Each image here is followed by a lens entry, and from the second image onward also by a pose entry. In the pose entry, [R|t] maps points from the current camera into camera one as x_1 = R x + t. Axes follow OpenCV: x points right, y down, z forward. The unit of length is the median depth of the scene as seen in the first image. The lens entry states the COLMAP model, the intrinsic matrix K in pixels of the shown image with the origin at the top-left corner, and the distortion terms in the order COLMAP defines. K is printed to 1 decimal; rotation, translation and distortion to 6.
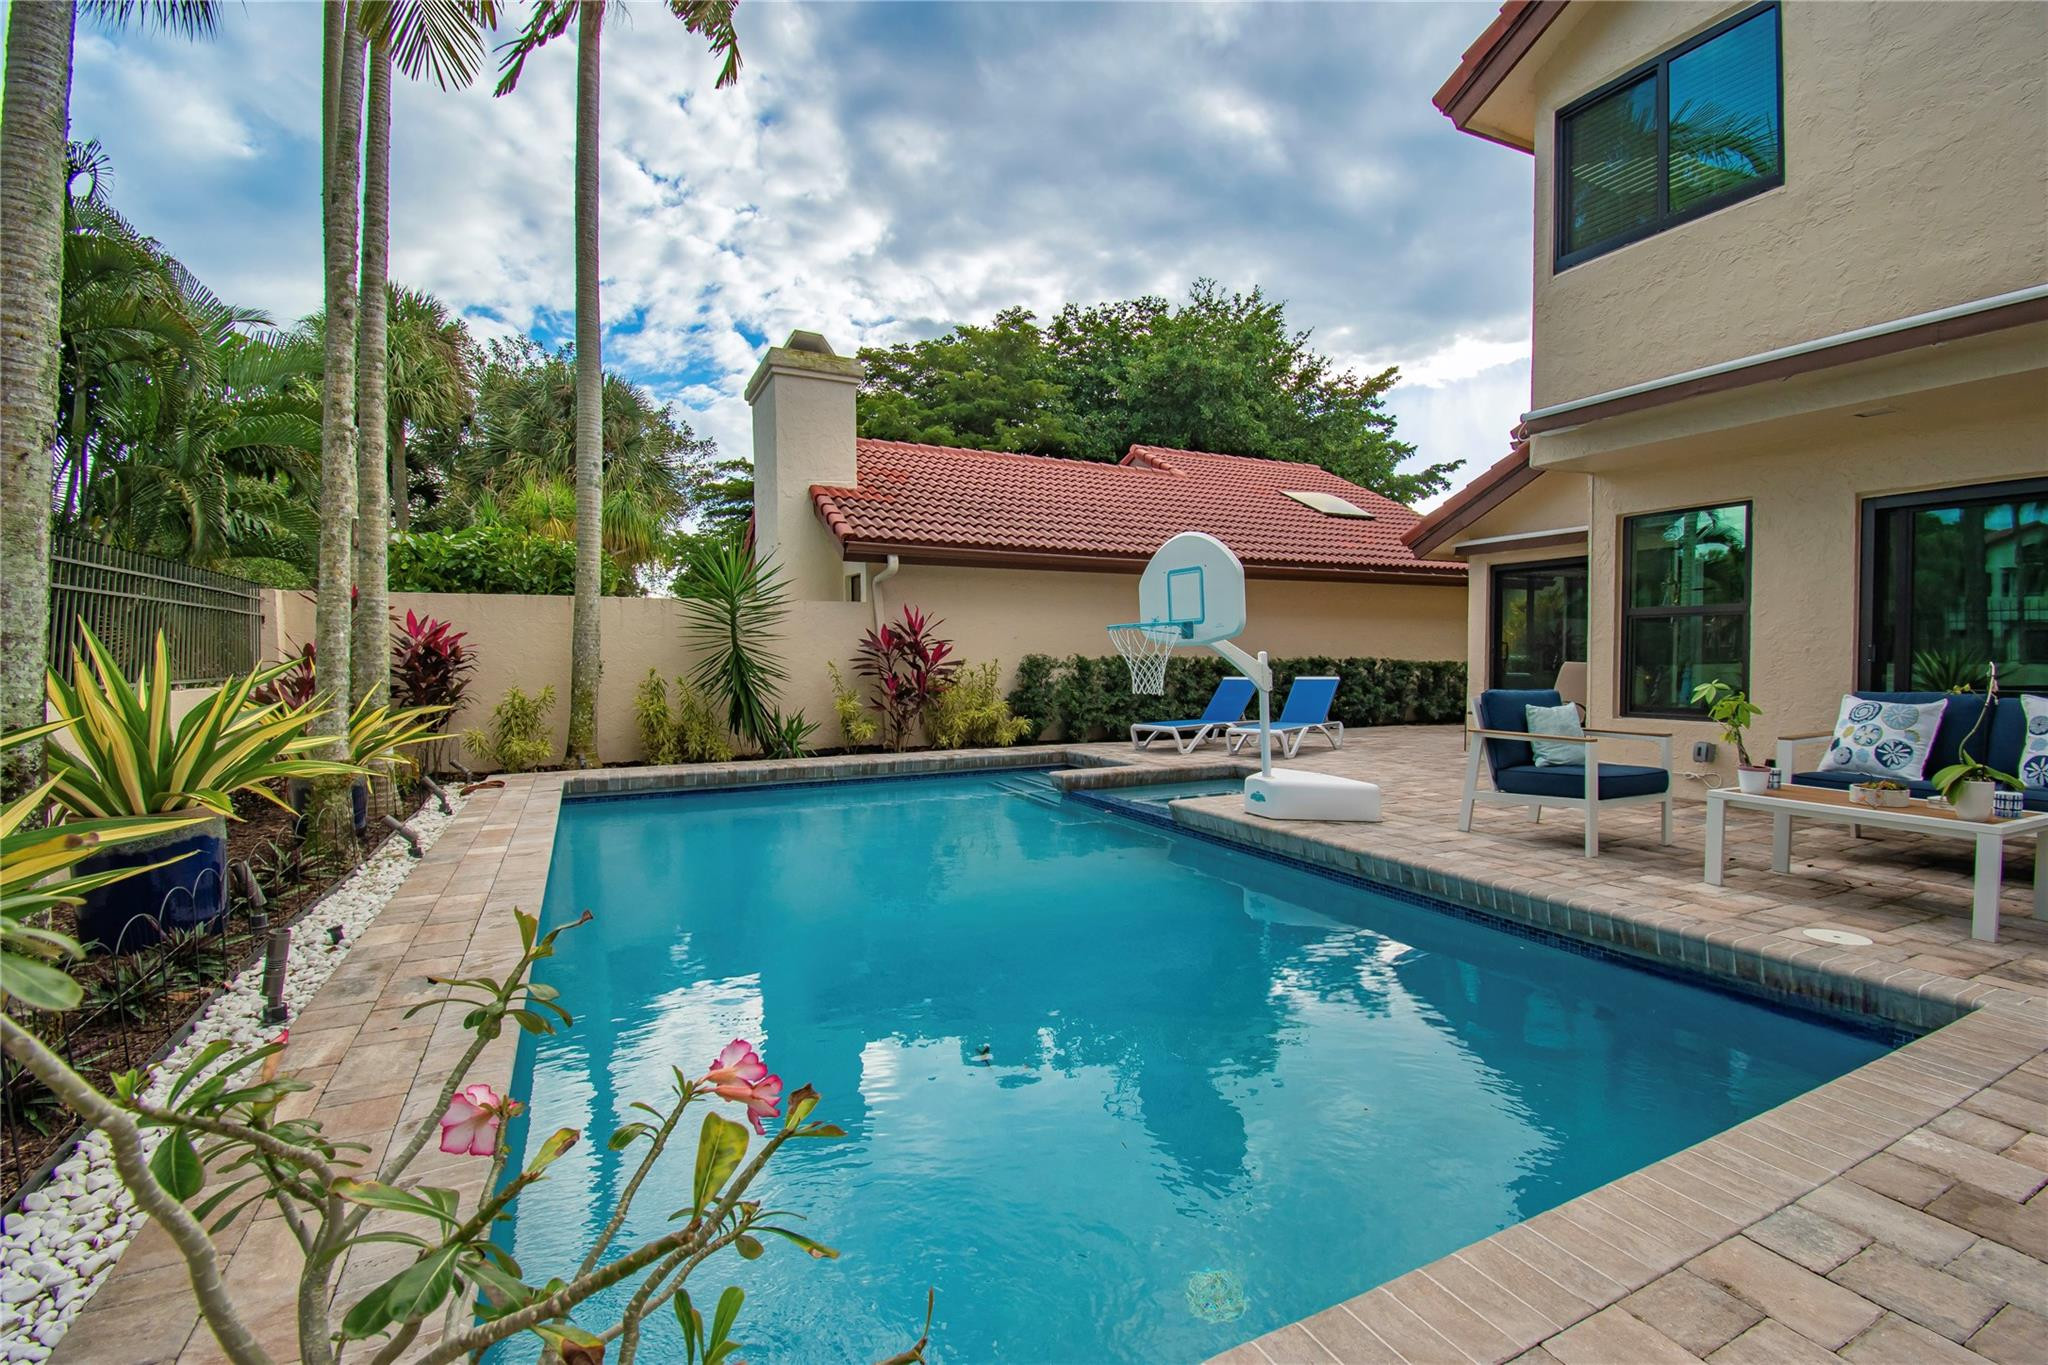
lens RADIAL K [[917.5, 0, 1026.2], [0, 917.5, 676.0], [0, 0, 1]] dist [0.010347, -0.016941]
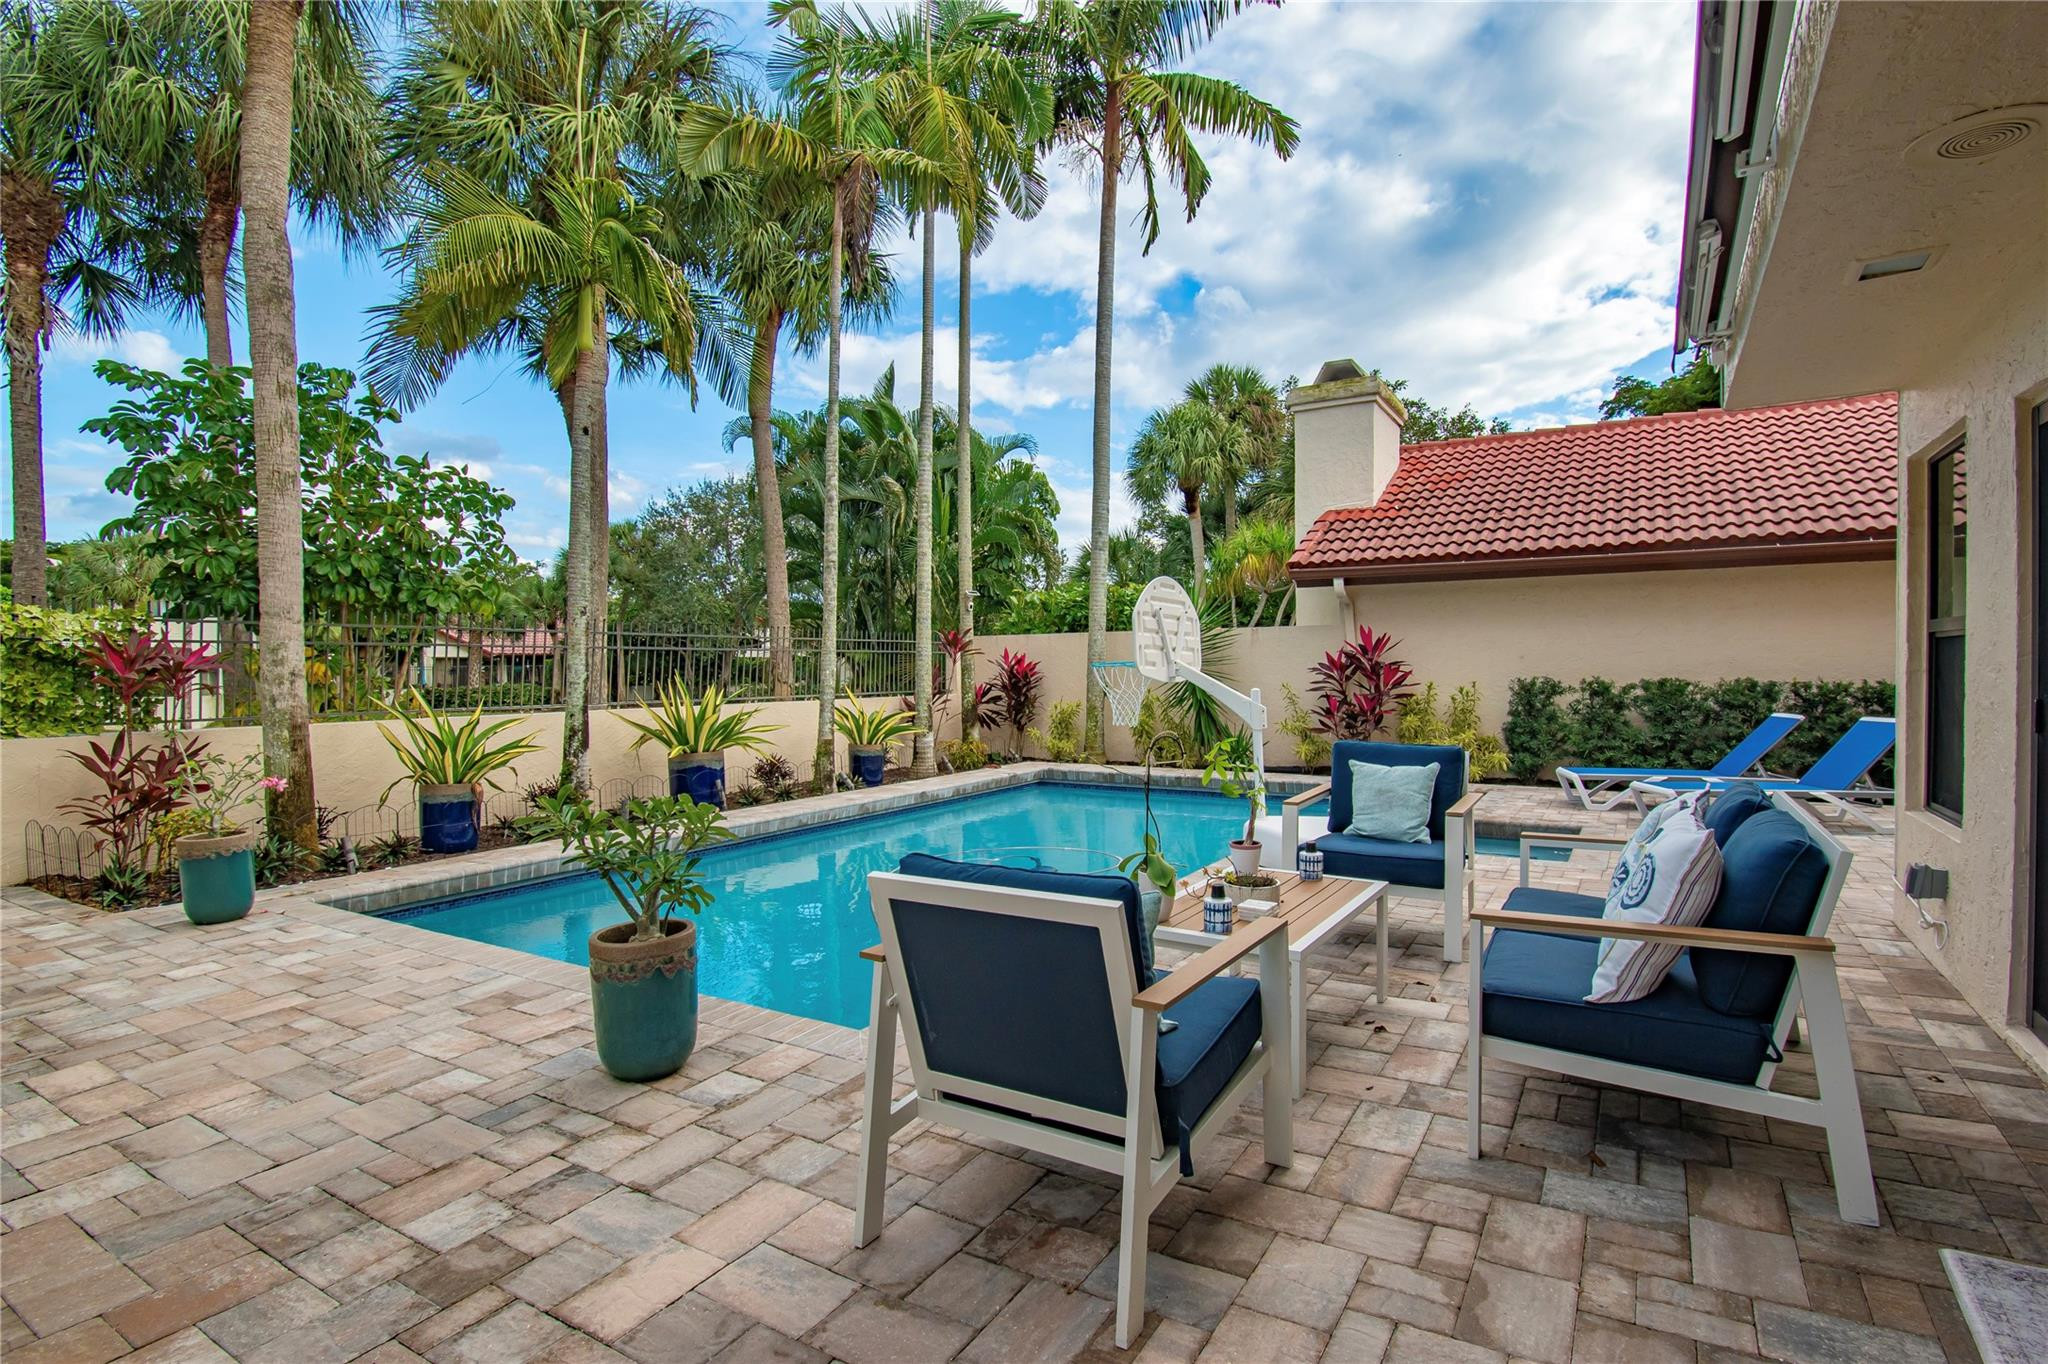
lens RADIAL K [[1020.8, 0, 1046.9], [0, 1020.8, 663.3], [0, 0, 1]] dist [-0.002826, -0.003689]
pose [[0.530311, -0.002528, -0.847799, 0.622247], [-0.011707, 0.999878, -0.010305, -0.023190], [0.847722, 0.015390, 0.530217, 0.141184]]
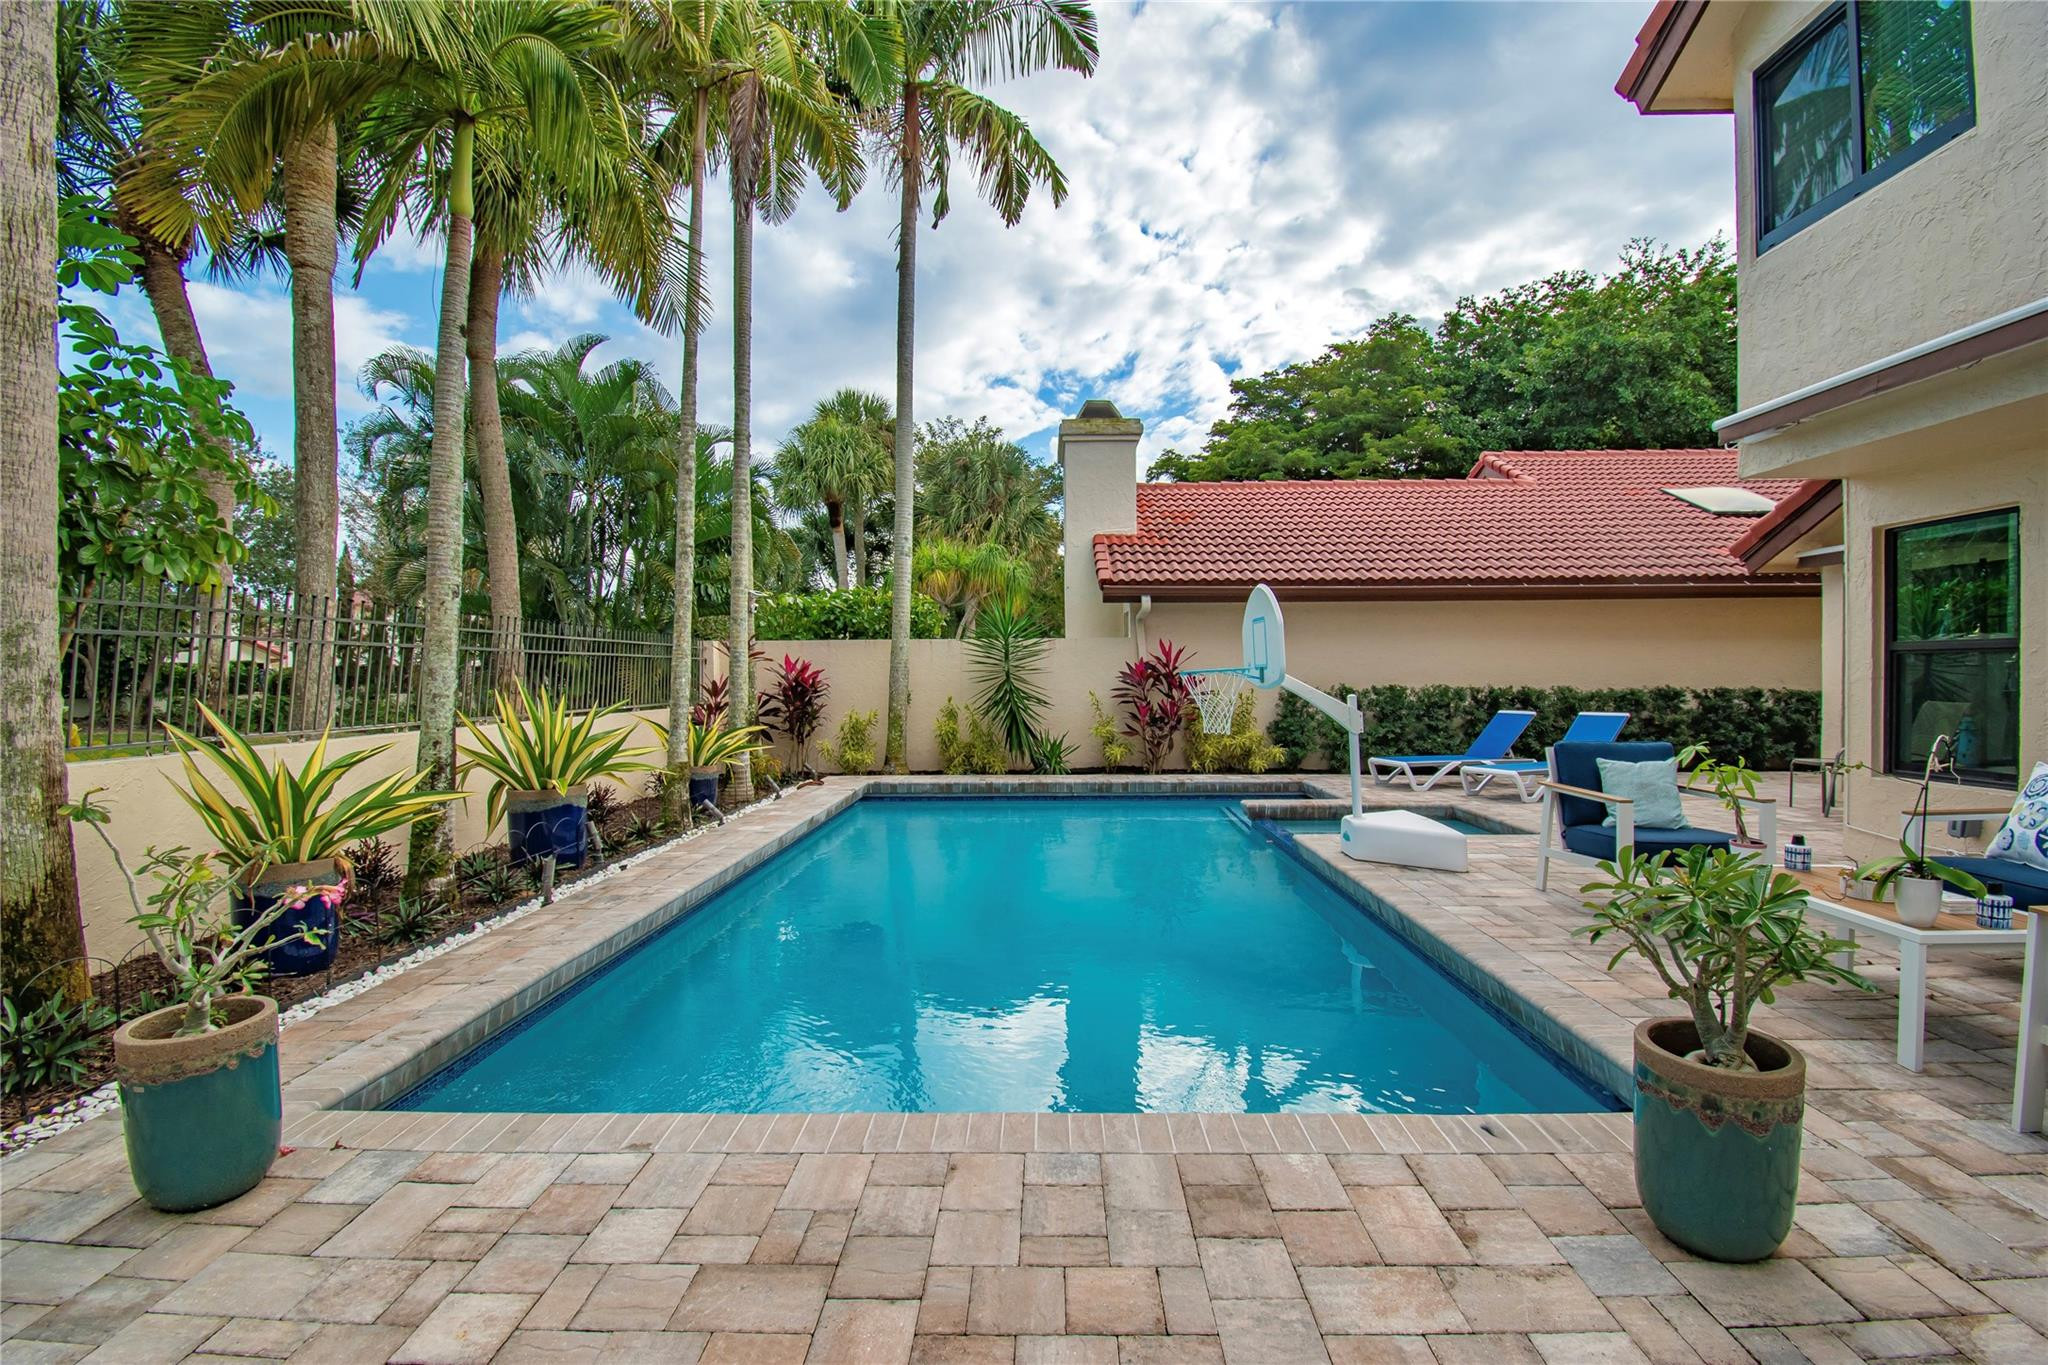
lens RADIAL K [[917.5, 0, 1030.8], [0, 917.5, 672.7], [0, 0, 1]] dist [0.010347, -0.016941]
pose [[0.885600, -0.001172, -0.464448, 0.244500], [-0.007945, 0.999812, -0.017673, -0.017716], [0.464382, 0.019341, 0.885424, -0.044192]]
